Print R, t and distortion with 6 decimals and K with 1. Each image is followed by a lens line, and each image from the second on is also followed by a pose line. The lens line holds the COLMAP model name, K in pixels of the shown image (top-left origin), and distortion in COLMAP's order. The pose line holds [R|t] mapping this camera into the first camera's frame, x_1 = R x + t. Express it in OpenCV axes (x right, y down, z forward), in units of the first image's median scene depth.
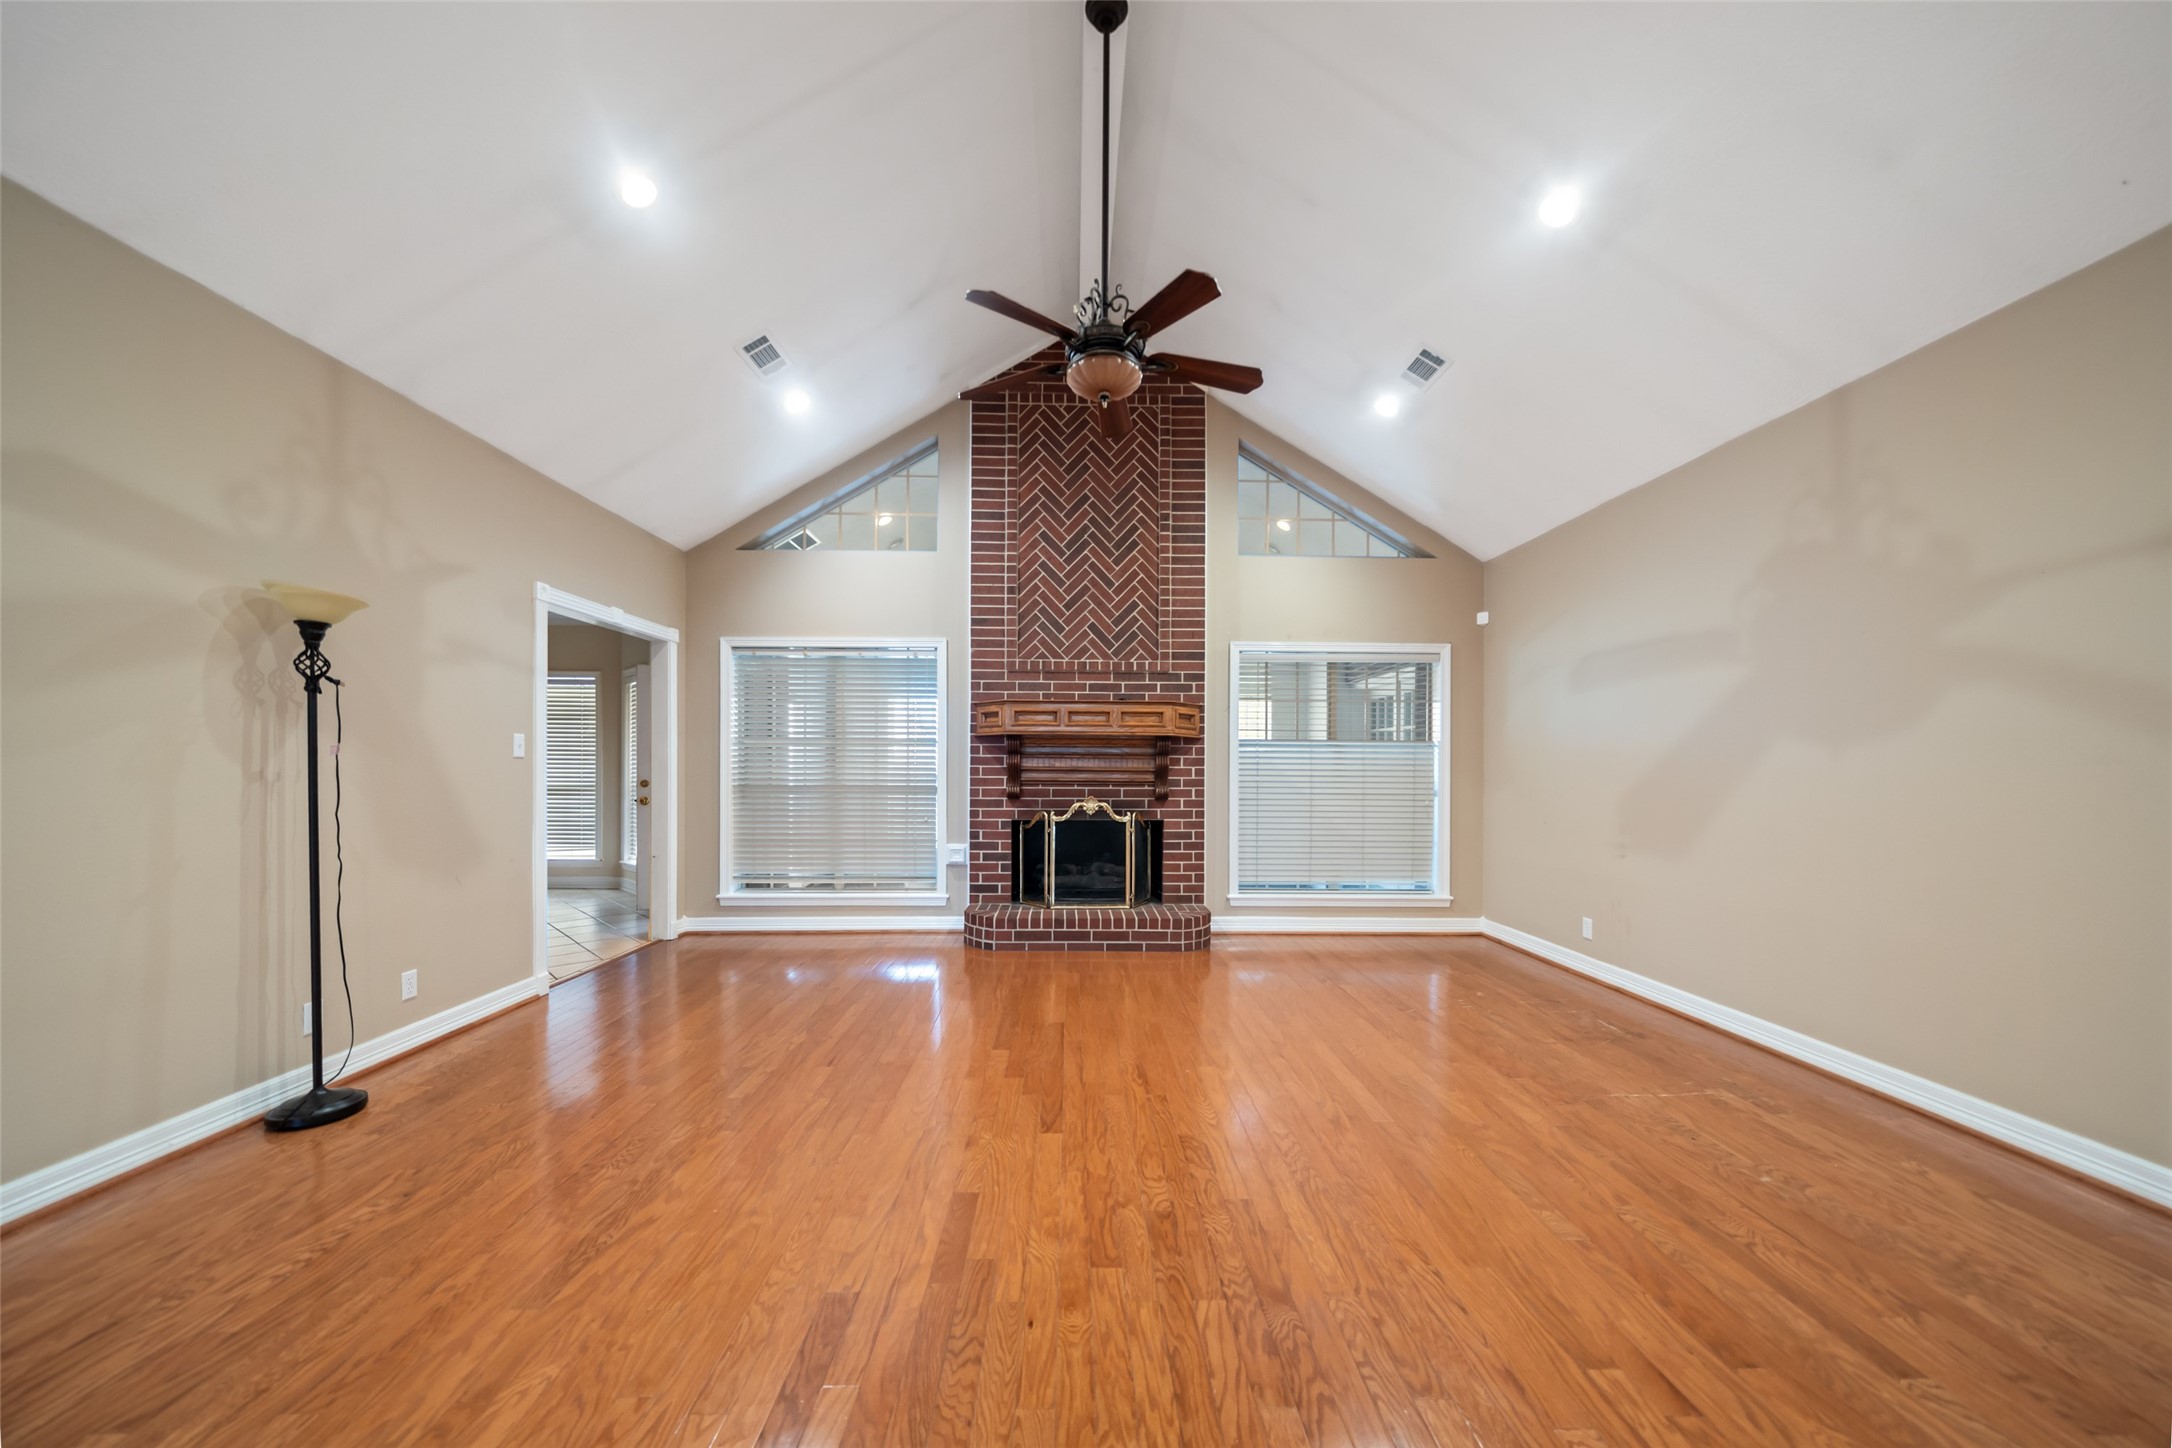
lens RADIAL K [[741.9, 0, 1103.4], [0, 741.9, 765.5], [0, 0, 1]] dist [-0.006112, -0.000081]
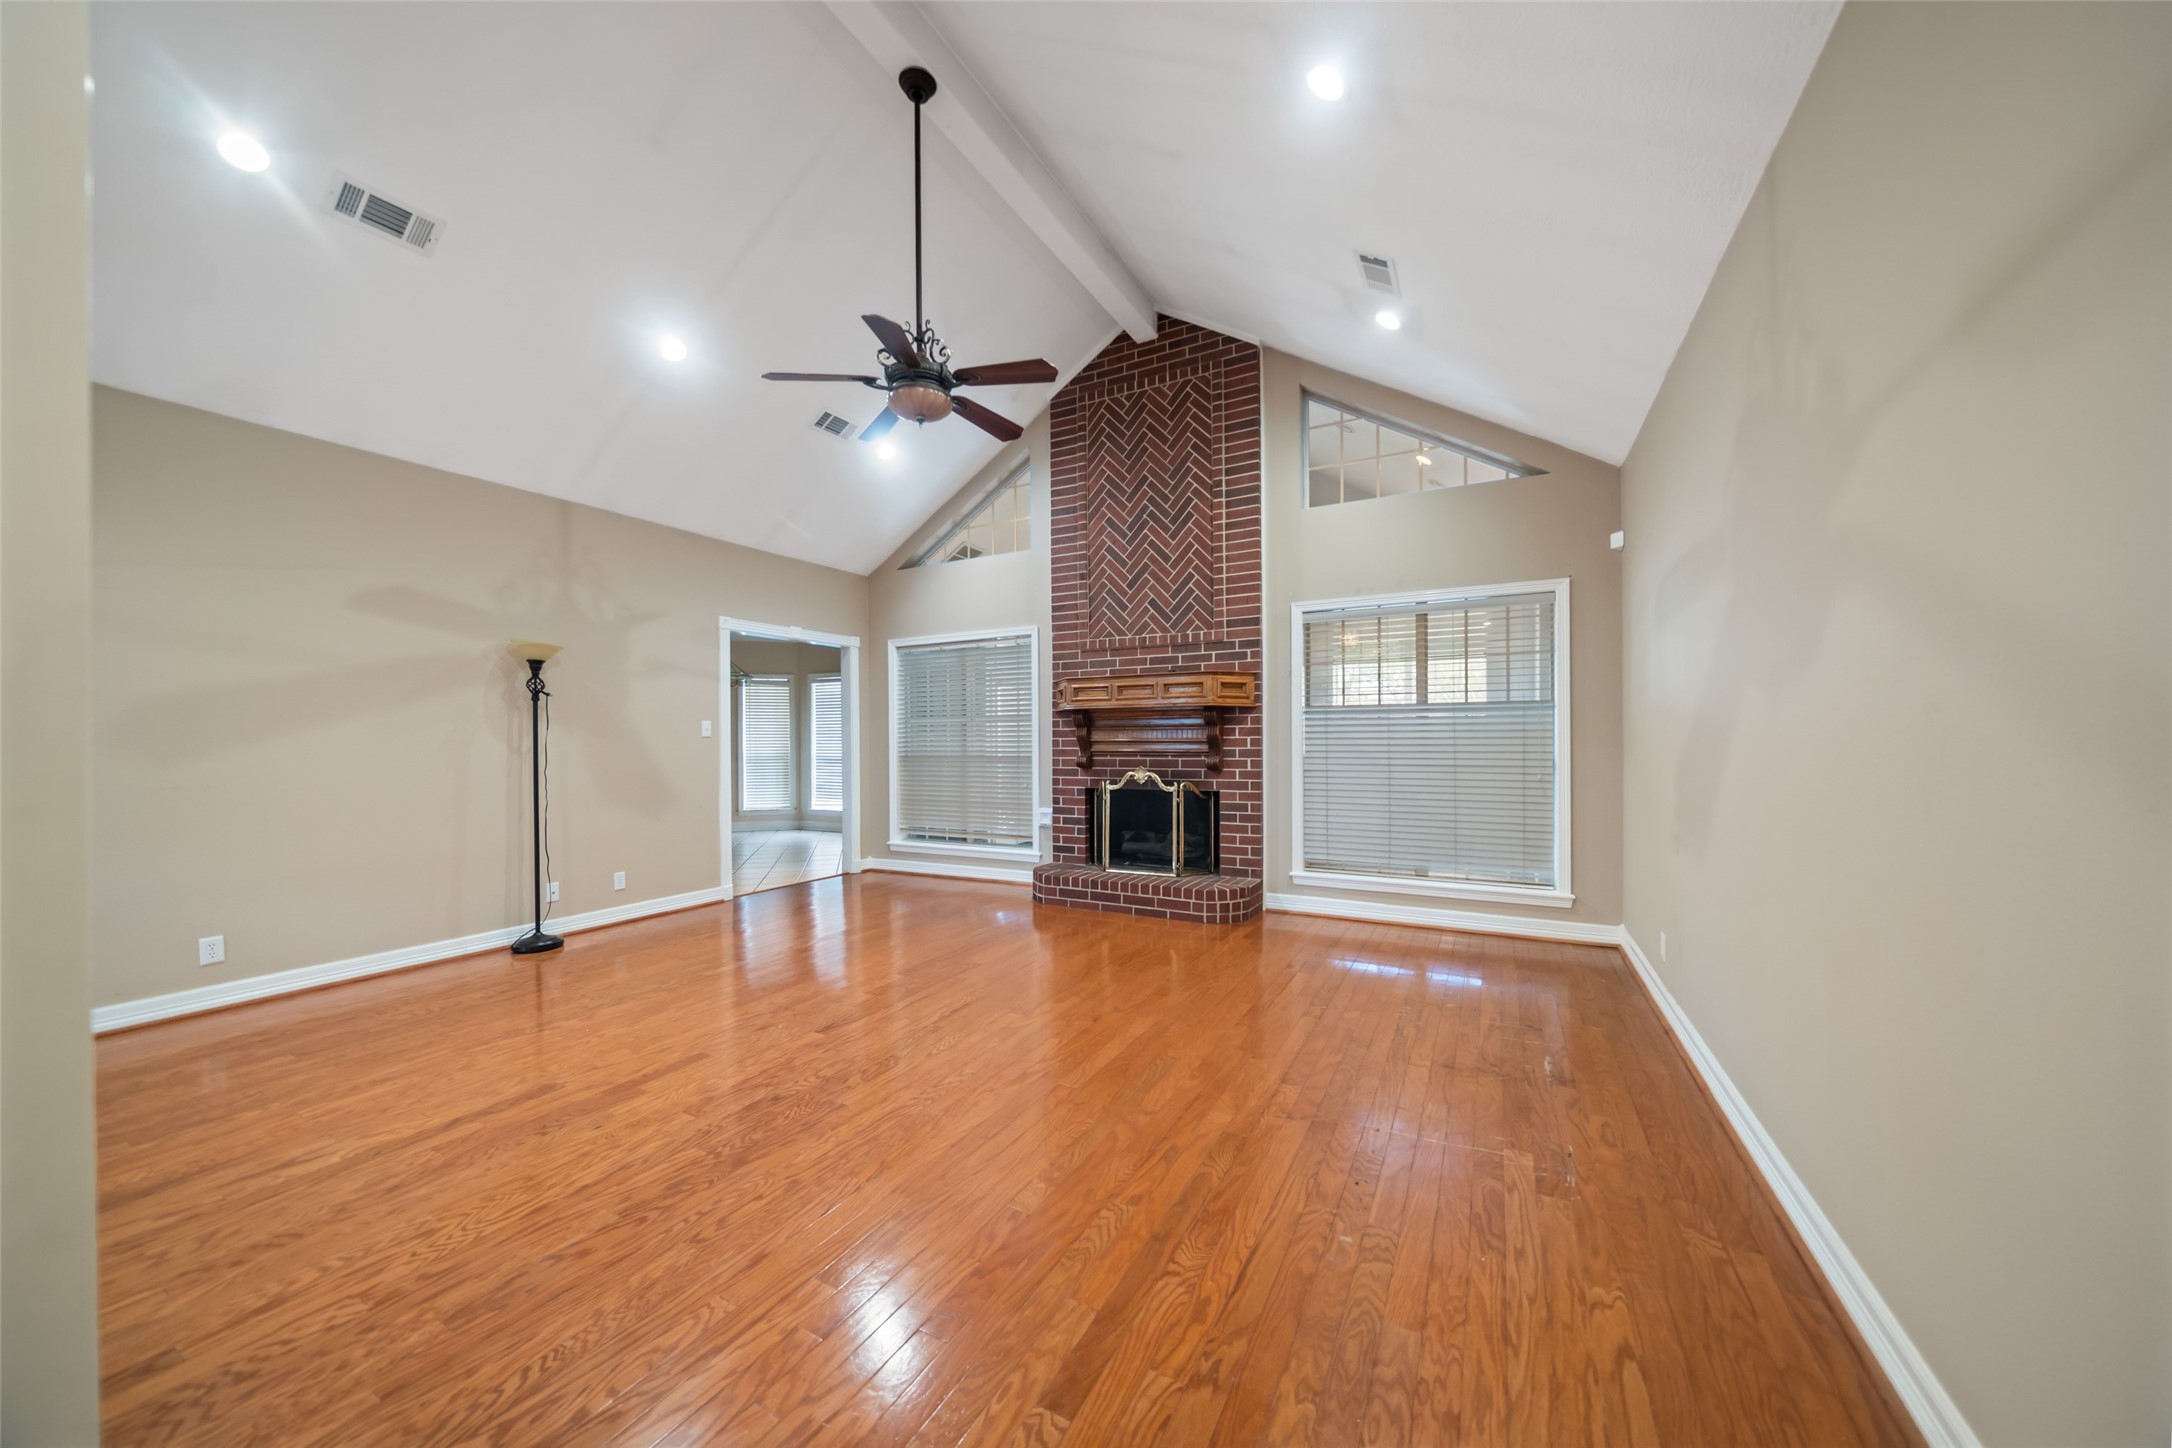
lens RADIAL K [[741.9, 0, 1109.4], [0, 741.9, 739.4], [0, 0, 1]] dist [-0.006112, -0.000081]
pose [[0.875209, -0.011496, -0.483609, 0.433431], [0.012983, 0.999916, -0.000273, 0.003365], [0.483571, -0.006040, 0.875284, 0.065942]]
